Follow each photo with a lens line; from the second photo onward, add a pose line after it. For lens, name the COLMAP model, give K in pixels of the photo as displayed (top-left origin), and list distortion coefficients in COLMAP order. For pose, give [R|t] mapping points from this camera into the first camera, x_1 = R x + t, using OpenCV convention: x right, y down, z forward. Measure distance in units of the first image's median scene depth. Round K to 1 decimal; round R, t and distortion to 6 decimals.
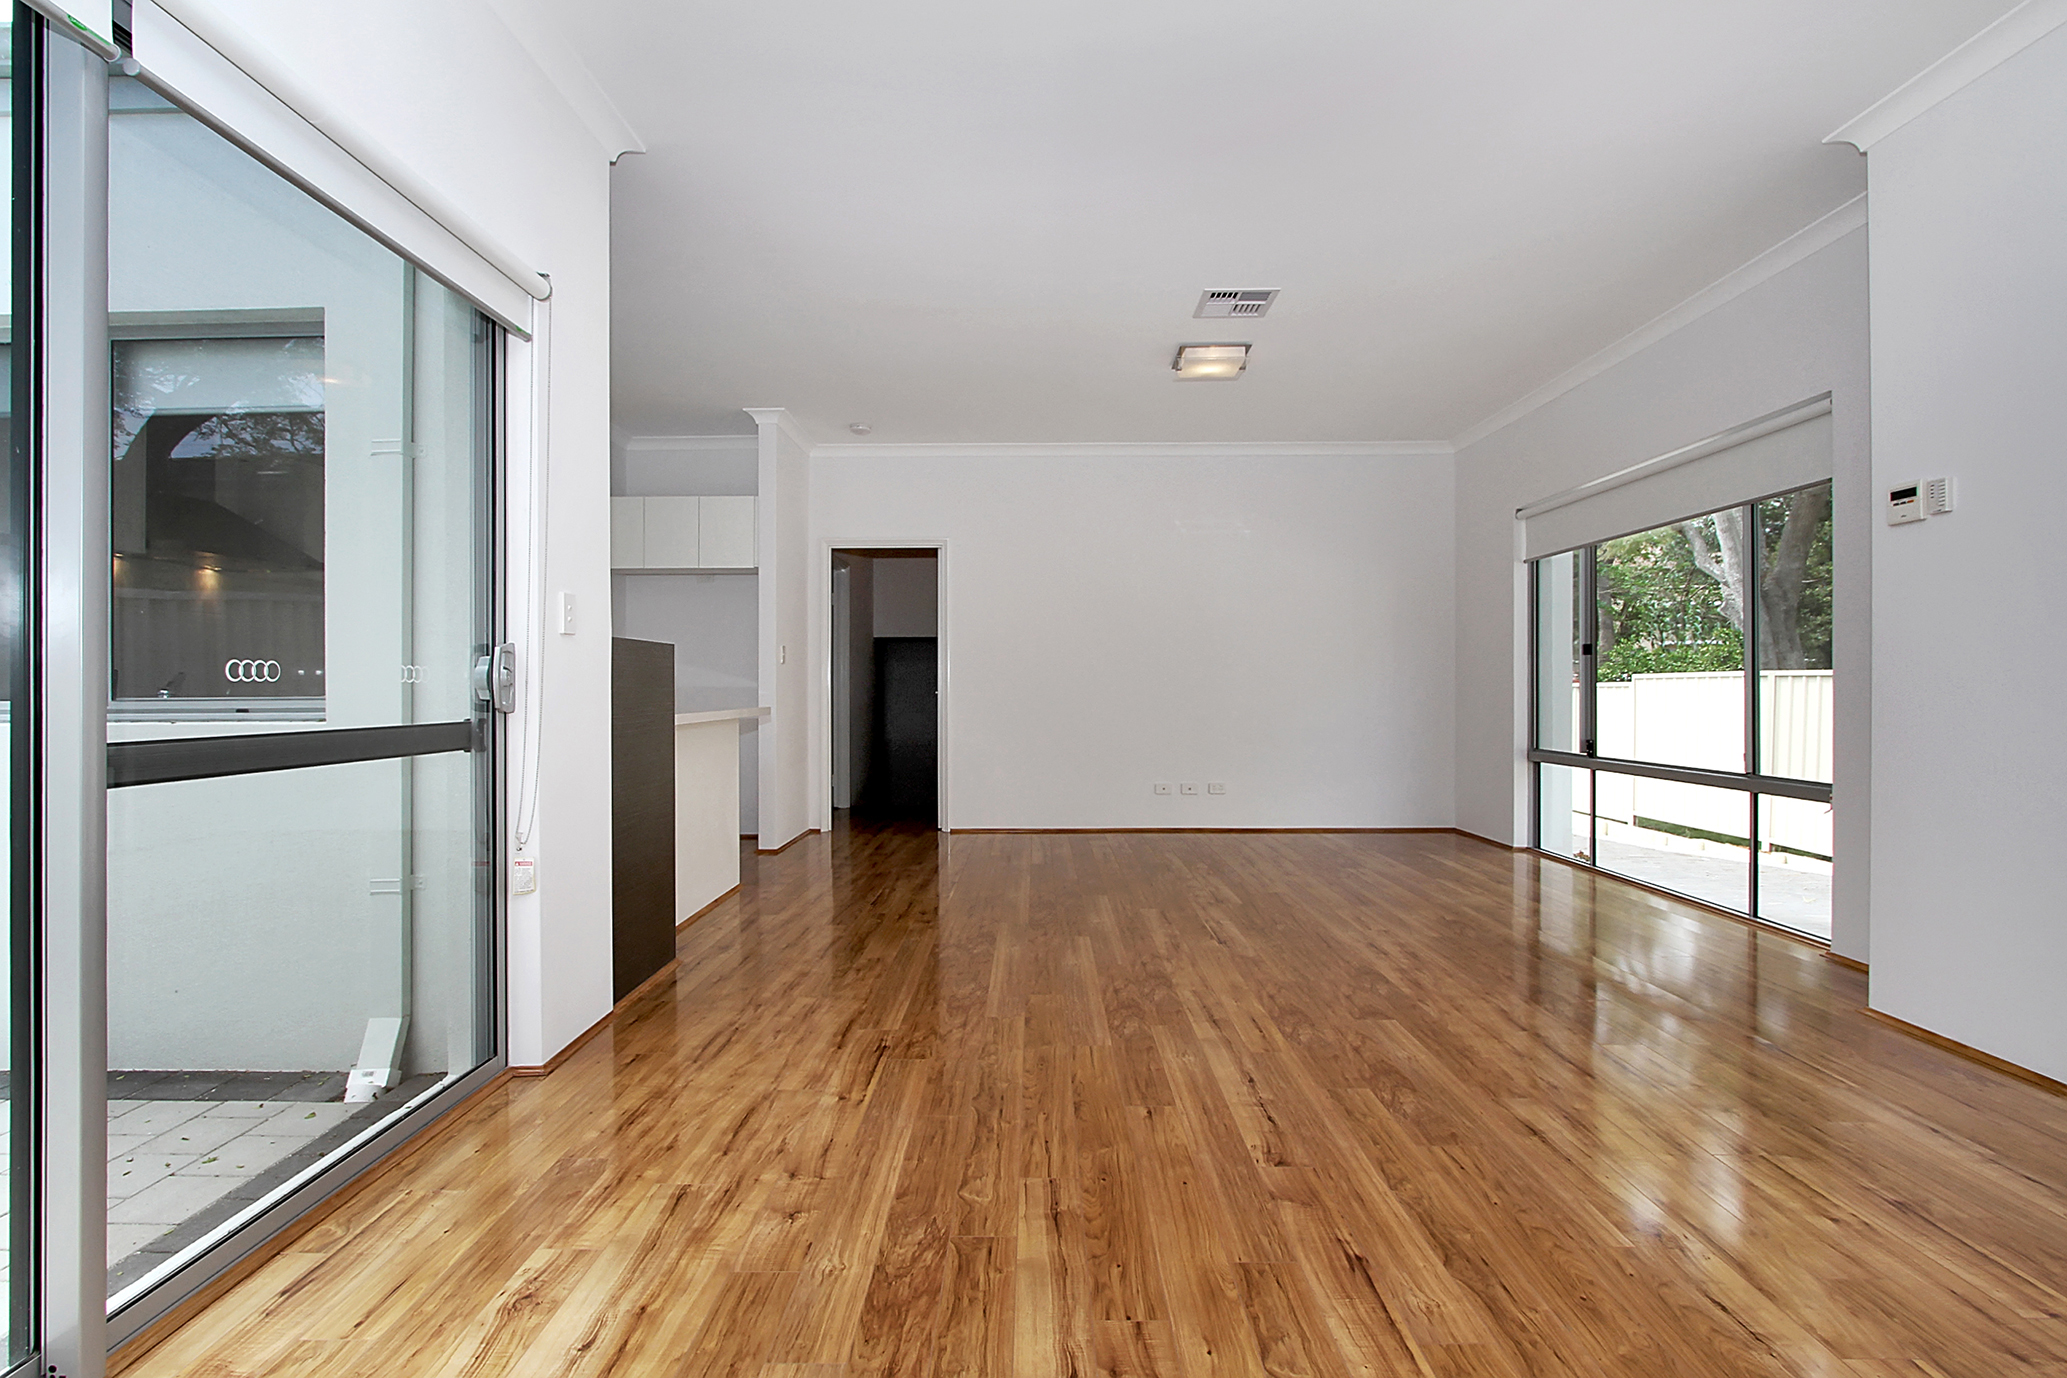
lens RADIAL K [[982.0, 0, 1024.1], [0, 982.0, 707.0], [0, 0, 1]] dist [-0.013708, 0.001120]
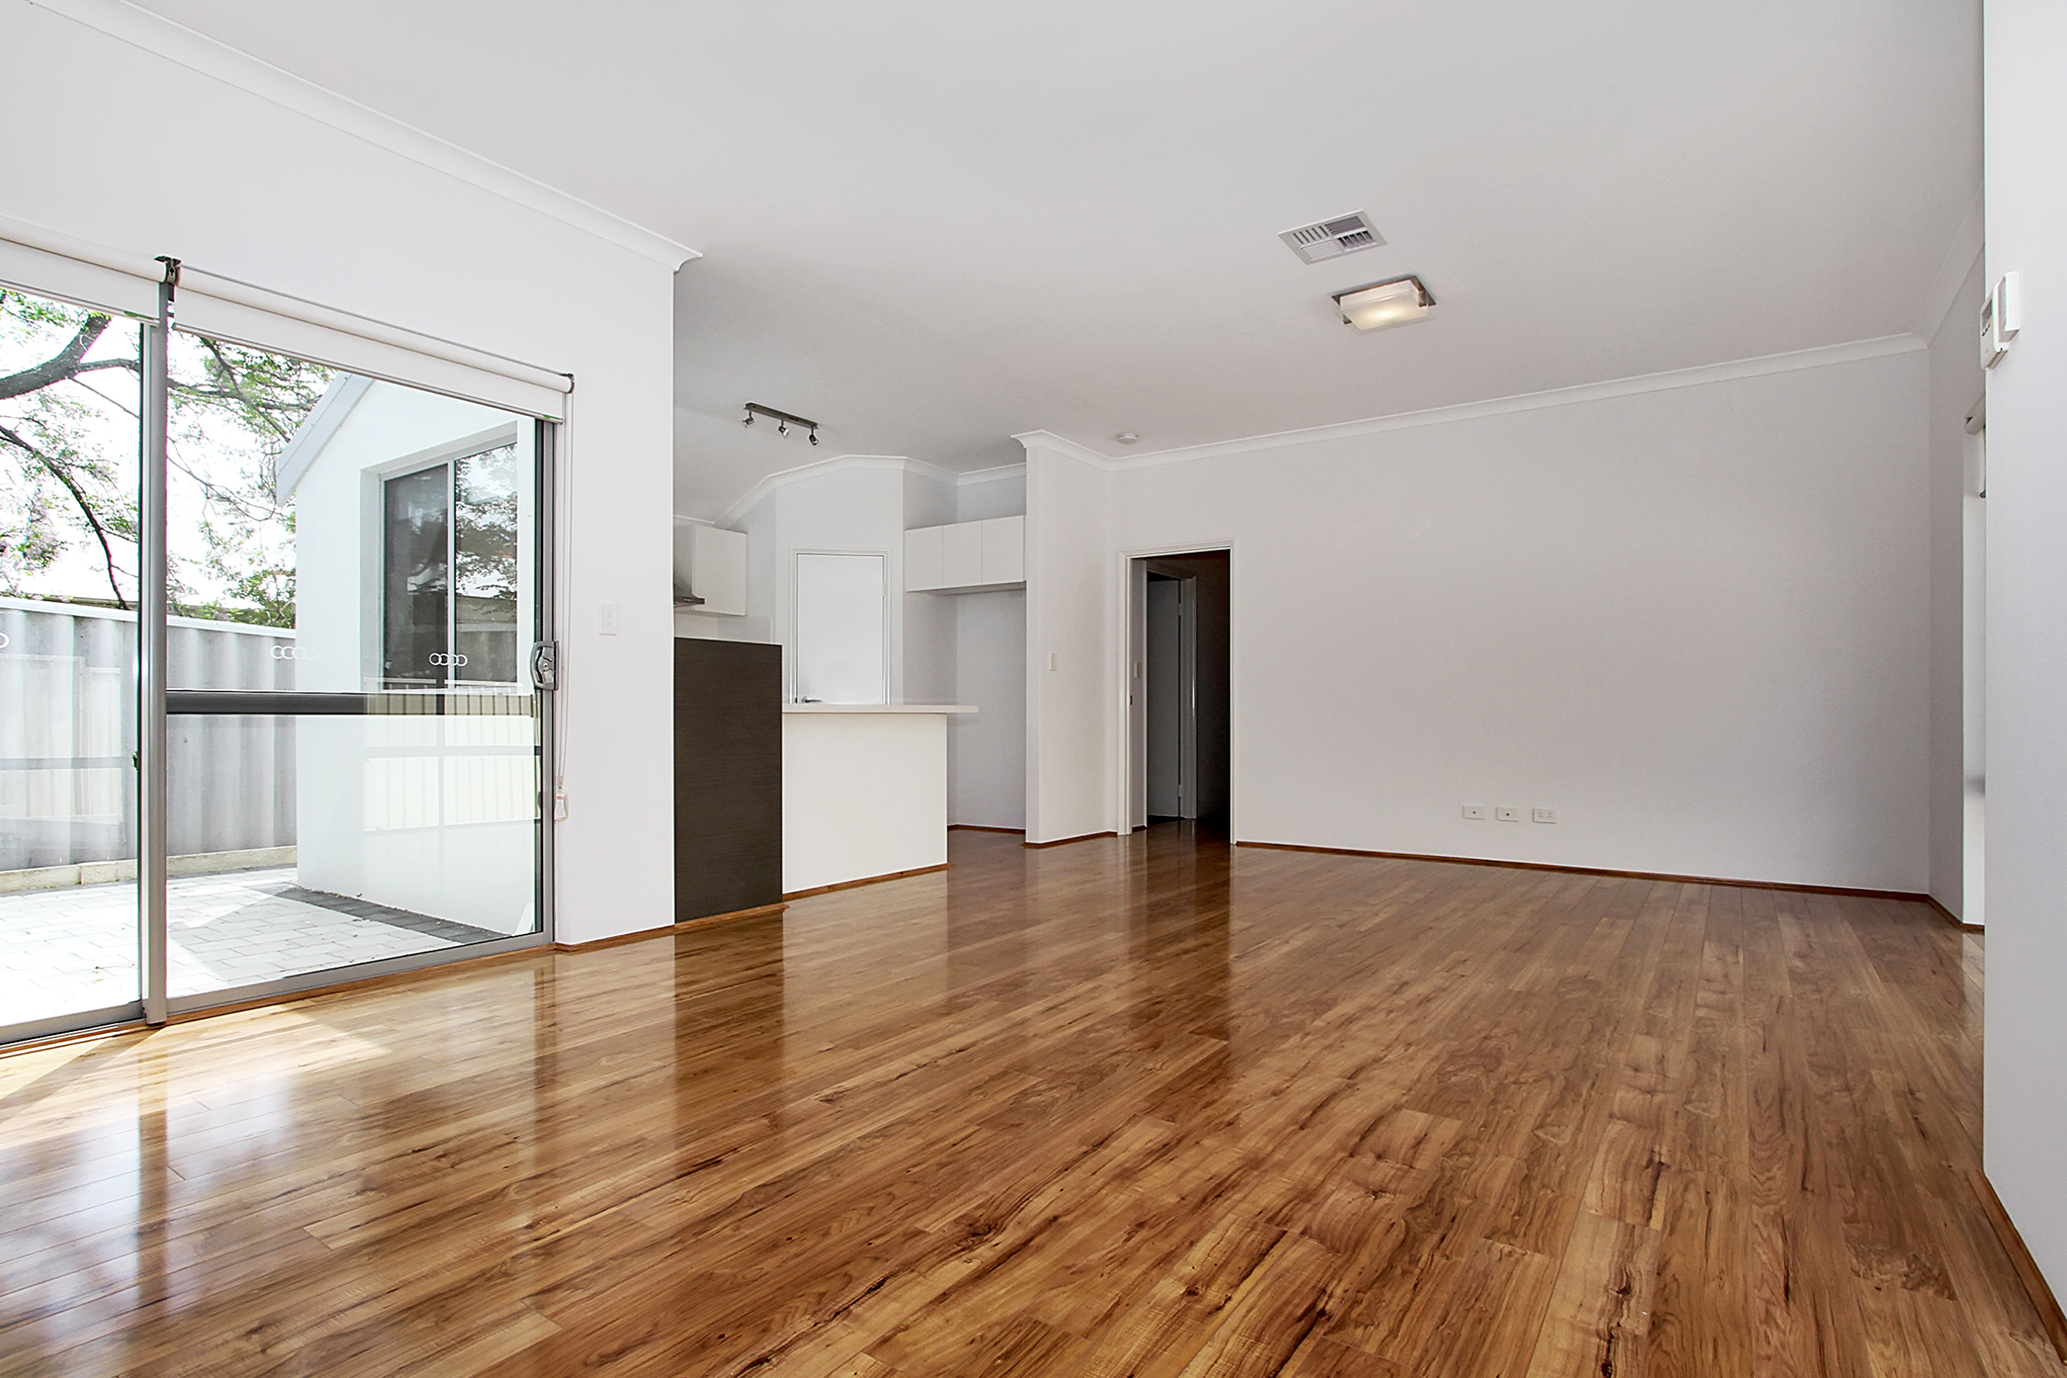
lens RADIAL K [[1020.5, 0, 1026.1], [0, 1020.5, 717.8], [0, 0, 1]] dist [-0.013305, 0.000643]
pose [[0.827060, 0.006509, -0.562076, 0.498573], [-0.017150, 0.999760, -0.013659, 0.032651], [0.561852, 0.020936, 0.826973, 0.099562]]
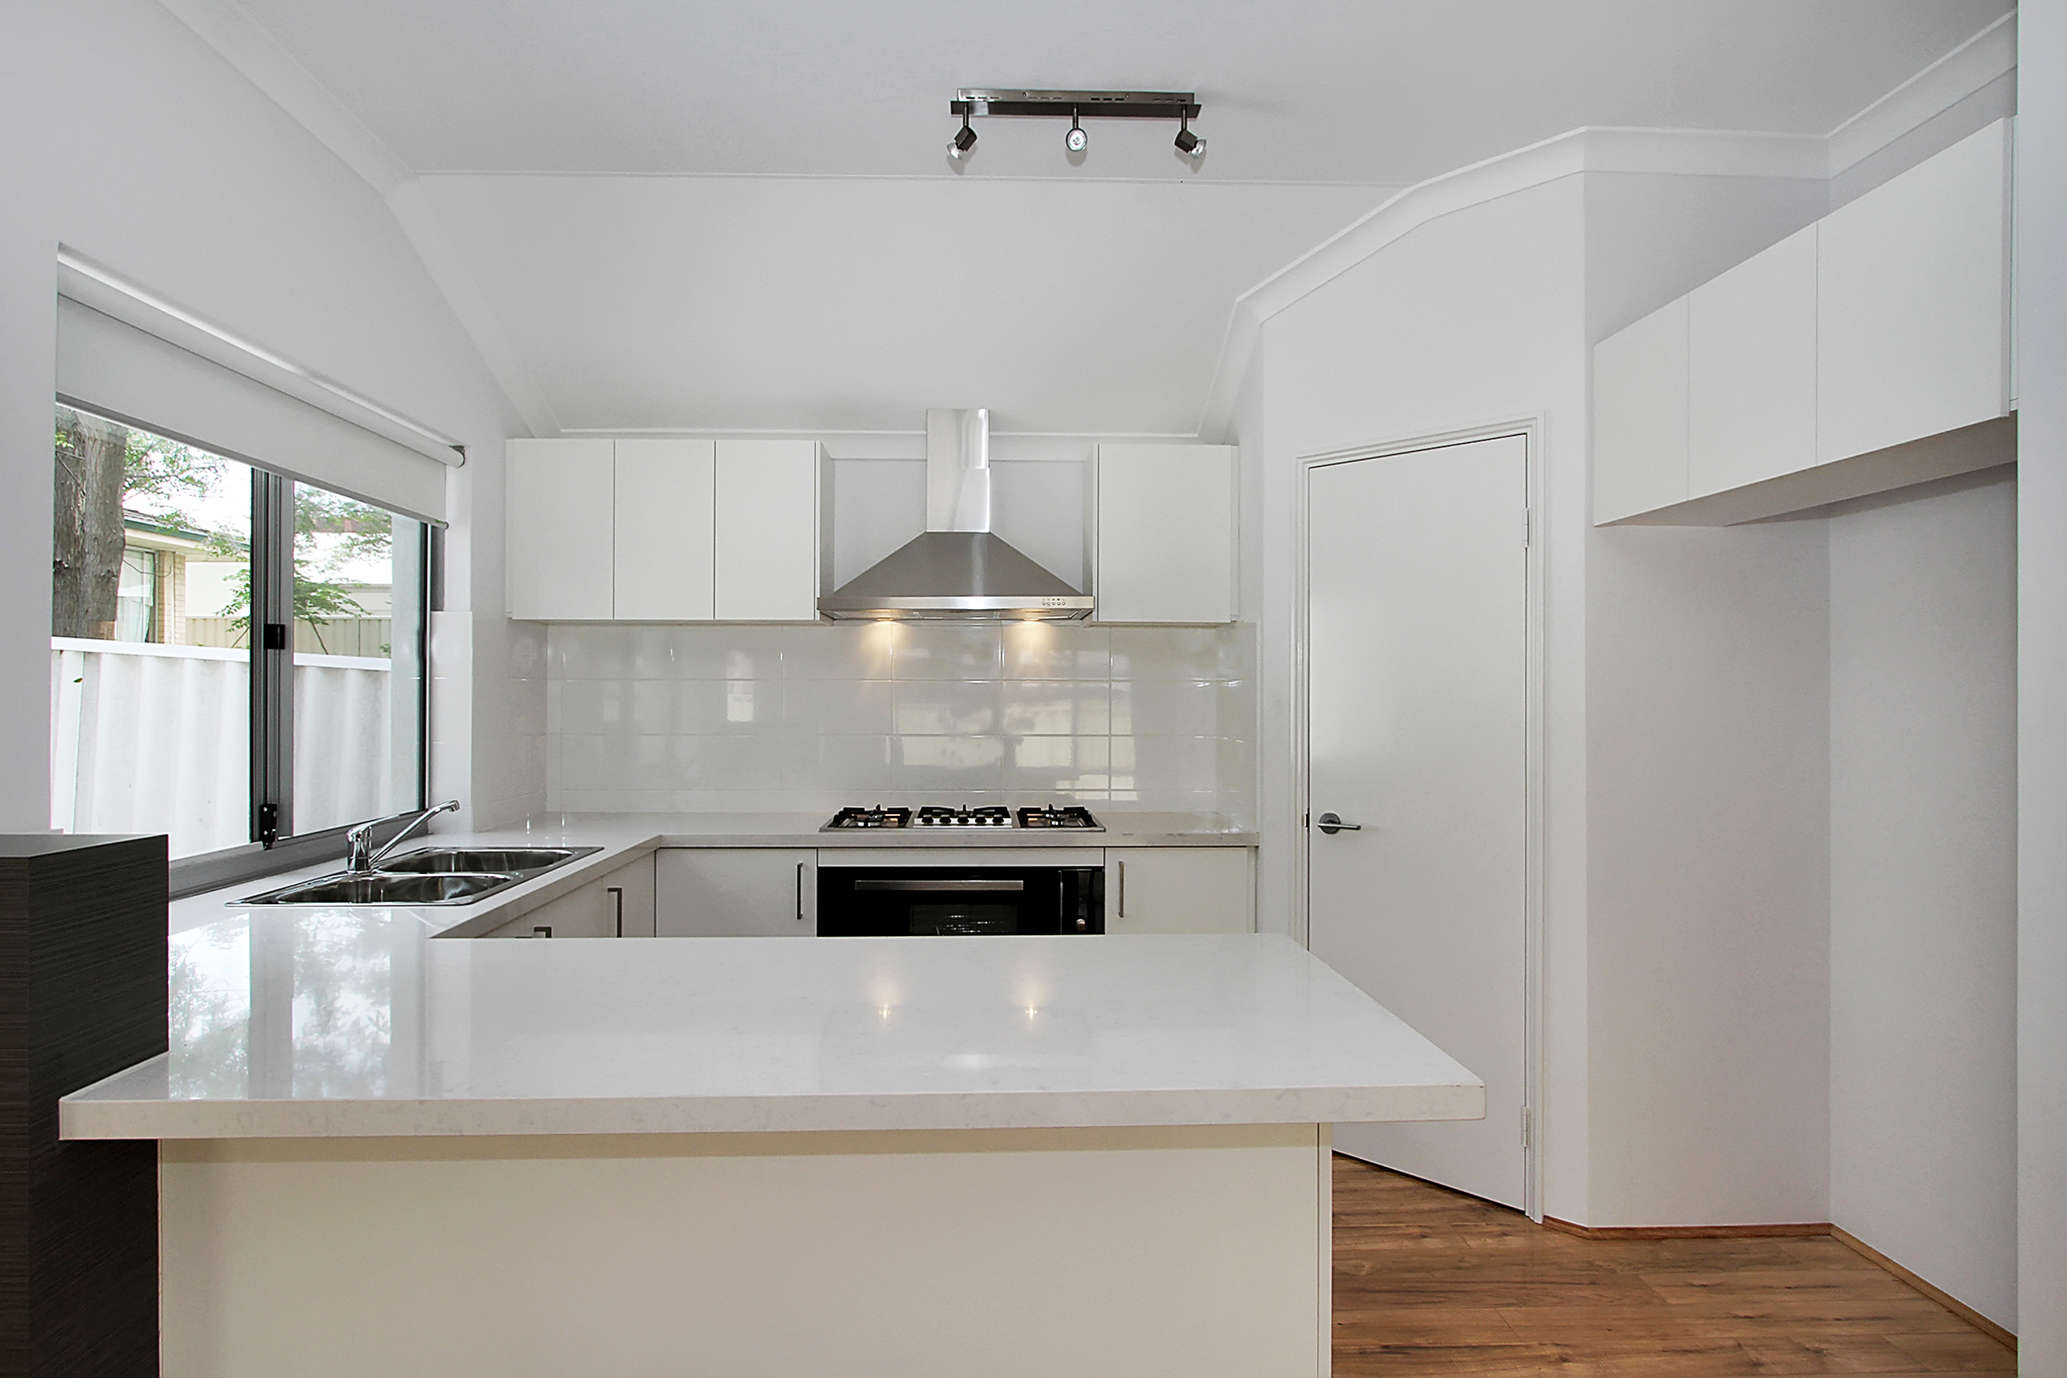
lens RADIAL K [[1064.7, 0, 1033.5], [0, 1064.7, 689.0], [0, 0, 1]] dist [-0.022941, -0.000114]
pose [[0.063903, -0.004970, -0.997944, -0.041752], [-0.019844, 0.999784, -0.006250, -0.094007], [0.997759, 0.020202, 0.063791, 1.036508]]
